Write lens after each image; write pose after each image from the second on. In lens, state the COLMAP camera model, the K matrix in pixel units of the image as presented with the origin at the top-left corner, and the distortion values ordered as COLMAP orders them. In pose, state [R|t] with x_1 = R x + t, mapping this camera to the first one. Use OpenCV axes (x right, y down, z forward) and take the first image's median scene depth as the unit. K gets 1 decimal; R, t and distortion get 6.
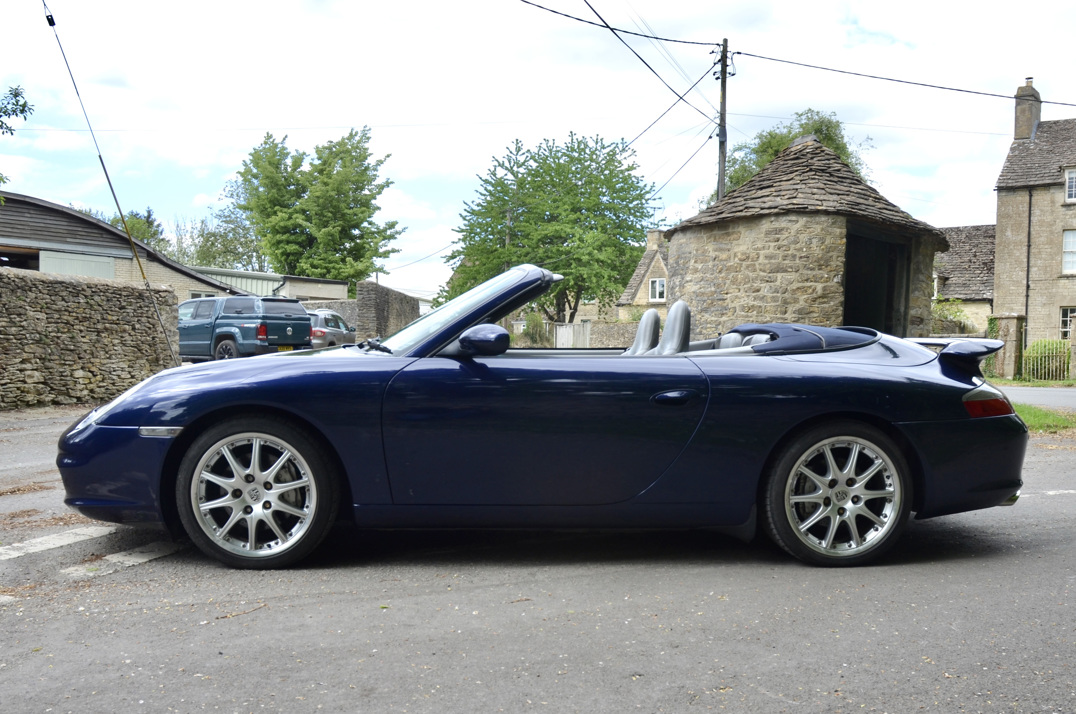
lens RADIAL K [[1088.1, 0, 530.9], [0, 1088.1, 409.7], [0, 0, 1]] dist [-0.070621, 0.000000]
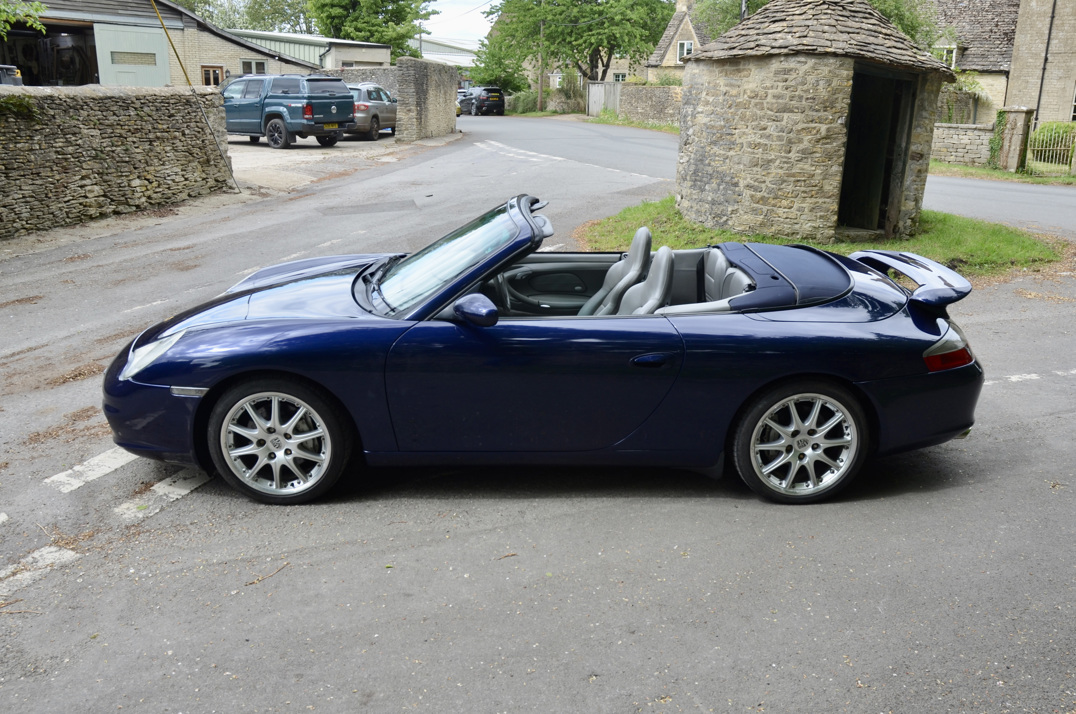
lens RADIAL K [[988.9, 0, 539.1], [0, 988.9, 365.2], [0, 0, 1]] dist [-0.038962, 0.000000]
pose [[0.999447, 0.005636, -0.032776, 0.024099], [0.002249, 0.971828, 0.235679, -0.113564], [0.033181, -0.235622, 0.971278, 0.013873]]
